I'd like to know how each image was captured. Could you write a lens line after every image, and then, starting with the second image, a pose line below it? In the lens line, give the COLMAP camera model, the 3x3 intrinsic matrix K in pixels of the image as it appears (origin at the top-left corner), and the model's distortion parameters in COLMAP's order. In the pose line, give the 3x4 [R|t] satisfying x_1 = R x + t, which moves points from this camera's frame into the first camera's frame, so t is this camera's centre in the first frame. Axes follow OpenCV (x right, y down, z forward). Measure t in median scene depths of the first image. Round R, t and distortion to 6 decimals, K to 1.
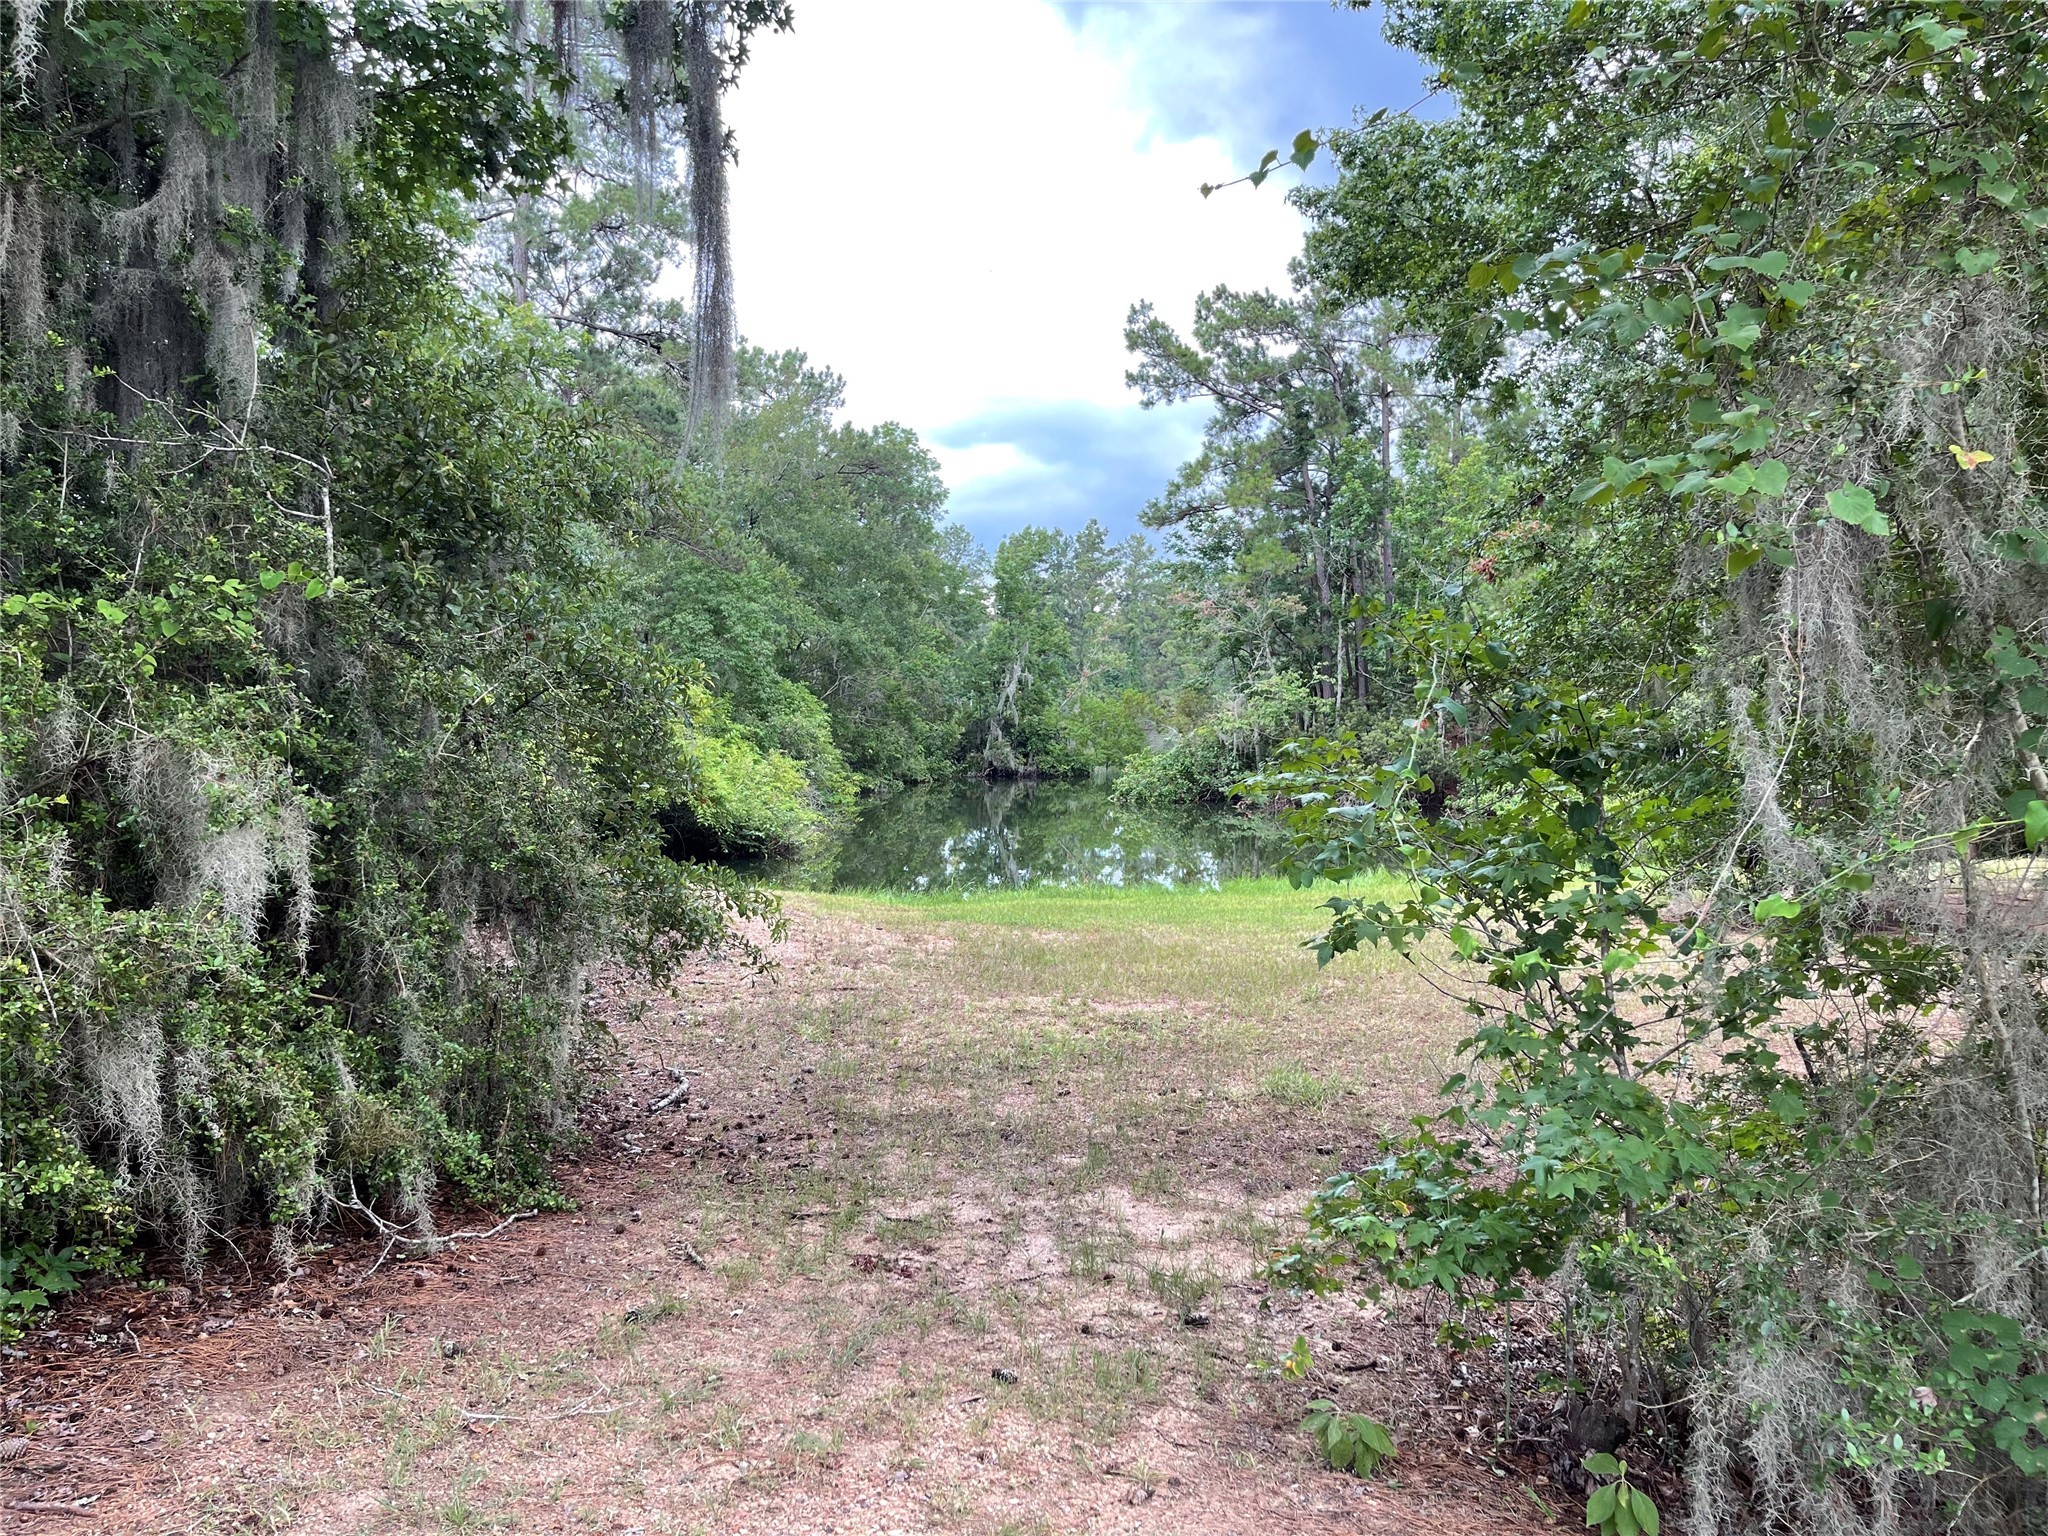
lens RADIAL K [[1581.5, 0, 1020.8], [0, 1581.5, 759.7], [0, 0, 1]] dist [0.110889, -0.132585]
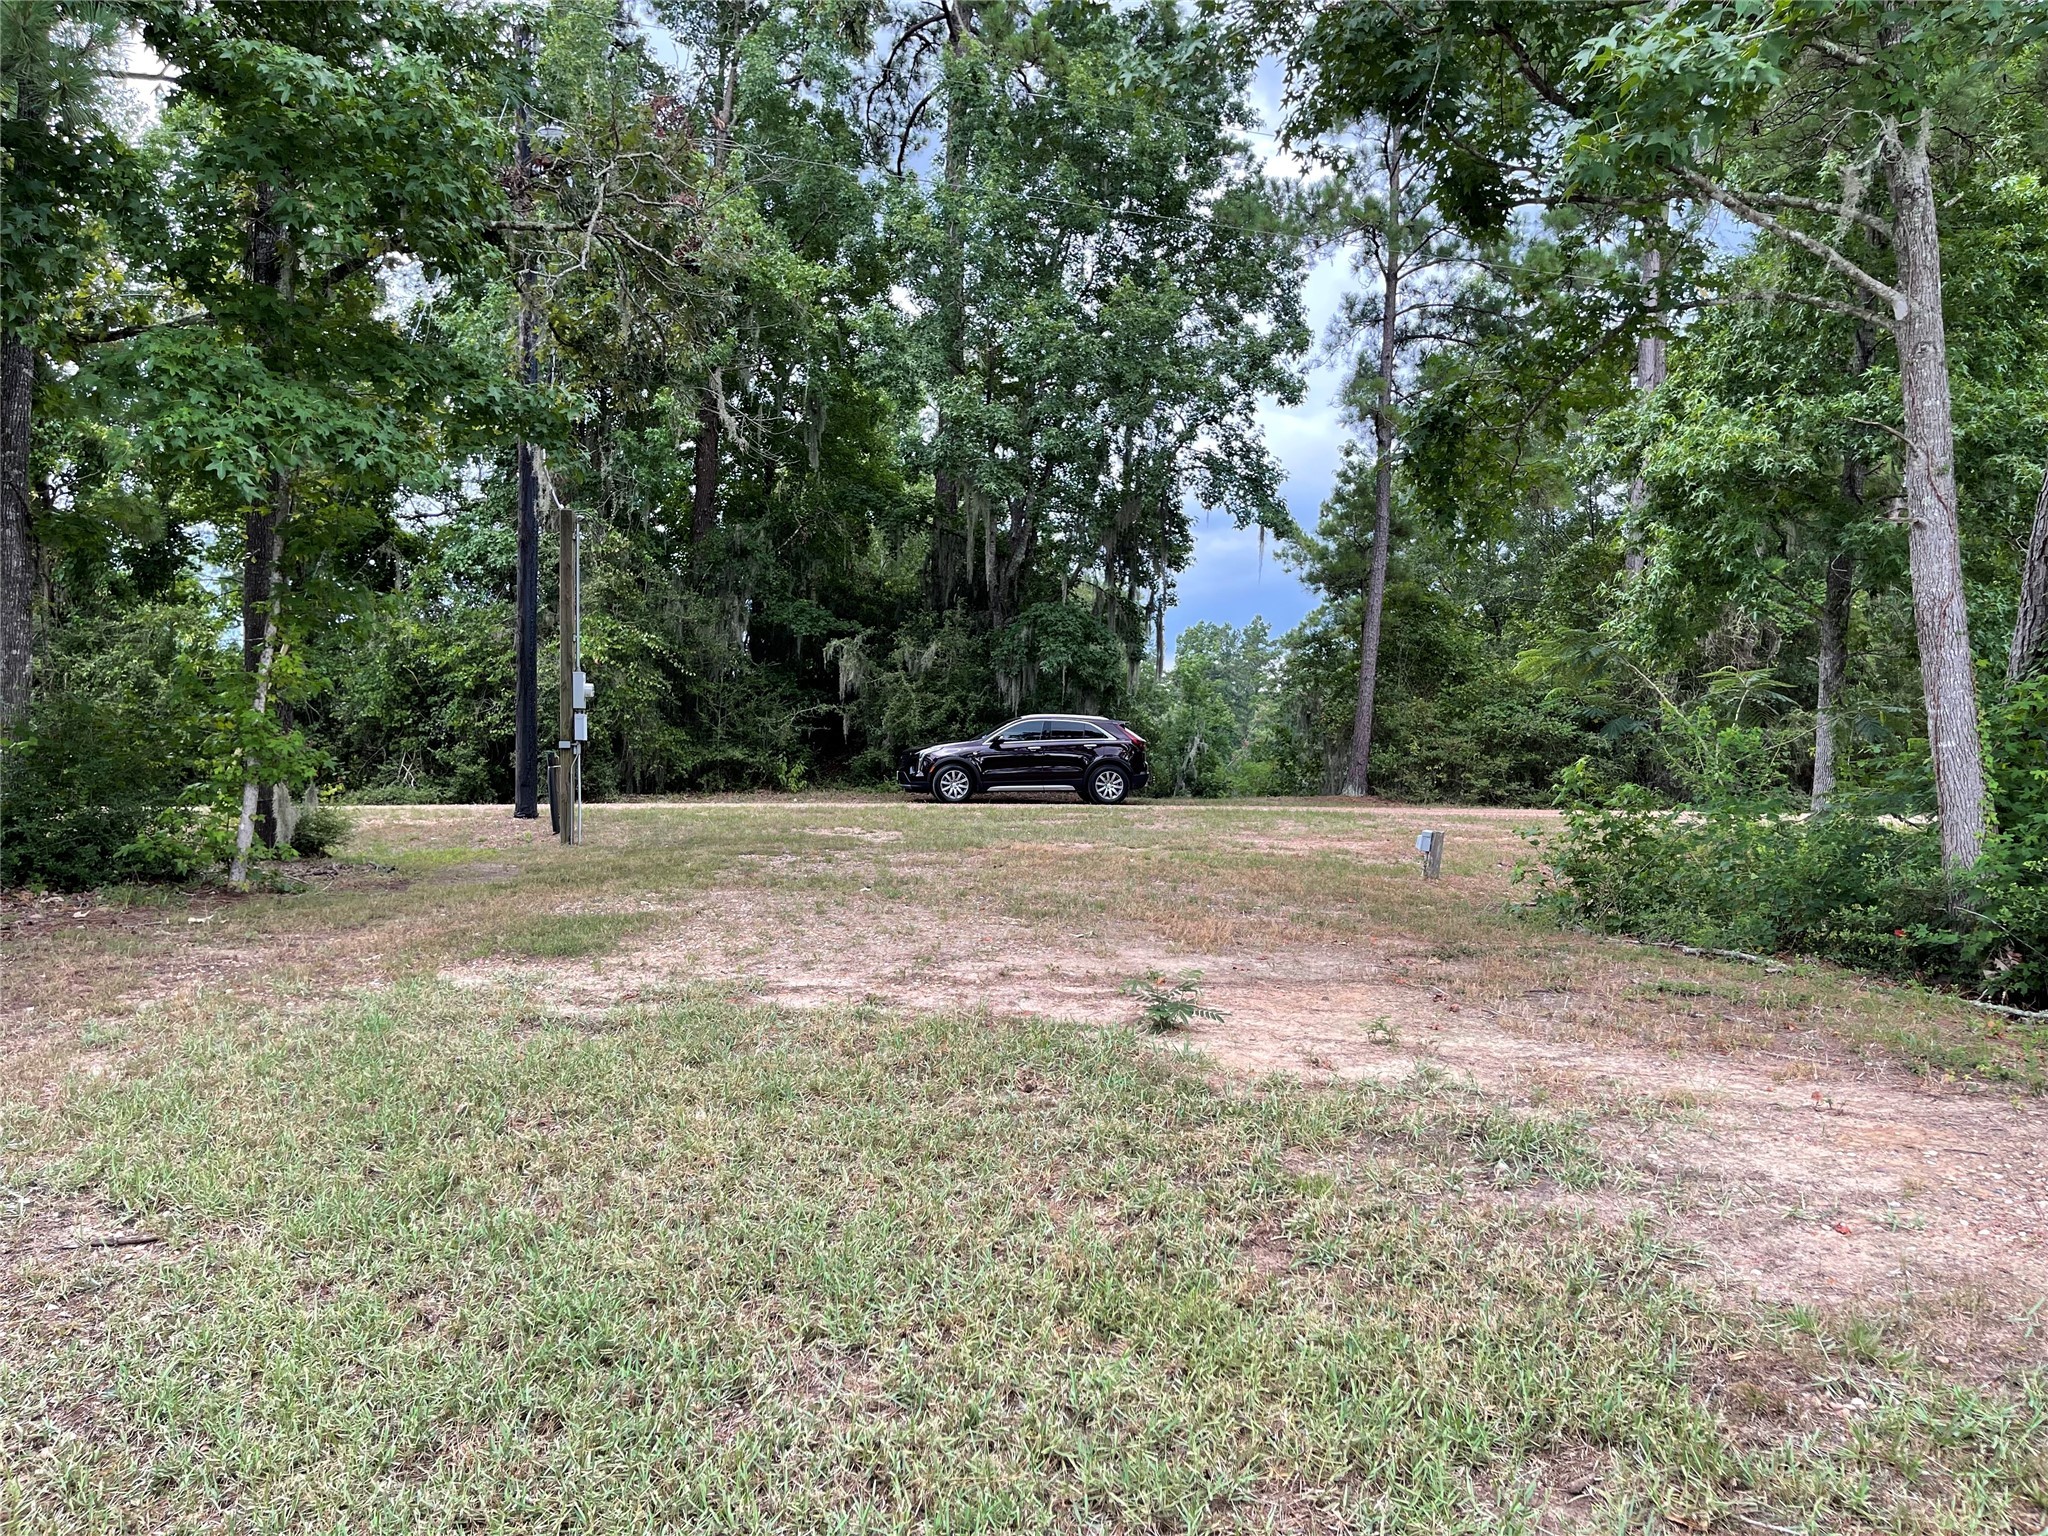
lens RADIAL K [[1581.5, 0, 1020.8], [0, 1581.5, 759.7], [0, 0, 1]] dist [0.110889, -0.132585]
pose [[0.994363, 0.019085, -0.104301, -0.006078], [-0.023952, 0.998672, -0.045611, 0.016690], [0.103292, 0.047852, 0.993499, -0.245612]]
